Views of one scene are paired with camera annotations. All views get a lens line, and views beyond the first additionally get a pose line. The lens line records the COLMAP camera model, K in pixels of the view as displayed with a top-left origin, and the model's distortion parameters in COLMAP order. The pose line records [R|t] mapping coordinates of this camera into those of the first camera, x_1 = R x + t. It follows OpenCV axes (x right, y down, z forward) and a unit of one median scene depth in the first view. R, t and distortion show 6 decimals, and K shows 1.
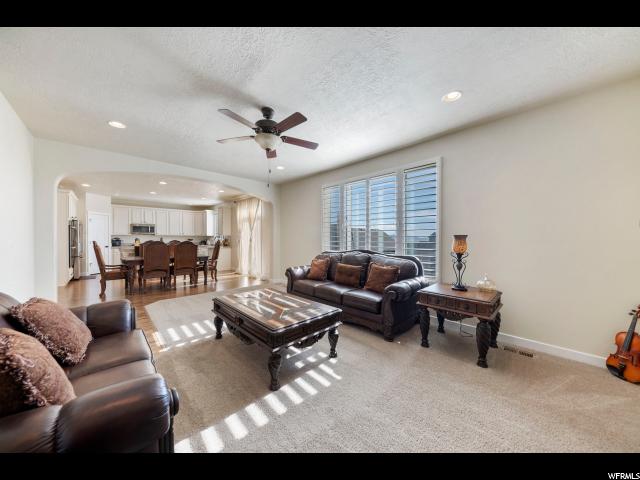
lens RADIAL K [[219.2, 0, 323.3], [0, 219.2, 239.6], [0, 0, 1]] dist [-0.000965, -0.000145]
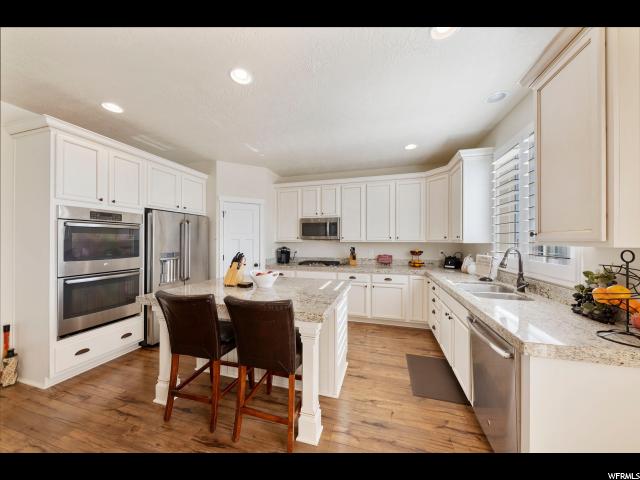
lens RADIAL K [[219.2, 0, 322.6], [0, 219.2, 240.1], [0, 0, 1]] dist [-0.000965, -0.000145]
pose [[0.497008, -0.006679, -0.867720, -0.435052], [-0.005051, 0.999931, -0.010589, -0.020234], [0.867731, 0.009646, 0.496940, 0.810190]]
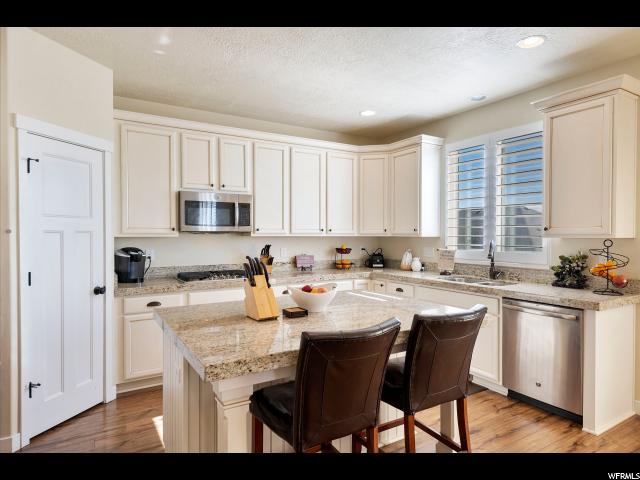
lens RADIAL K [[381.7, 0, 325.4], [0, 381.7, 240.0], [0, 0, 1]] dist [0.013903, -0.002278]
pose [[0.975434, -0.001792, -0.220287, -0.626812], [0.003085, 0.999980, 0.005529, -0.019200], [0.220272, -0.006073, 0.975420, 0.619343]]
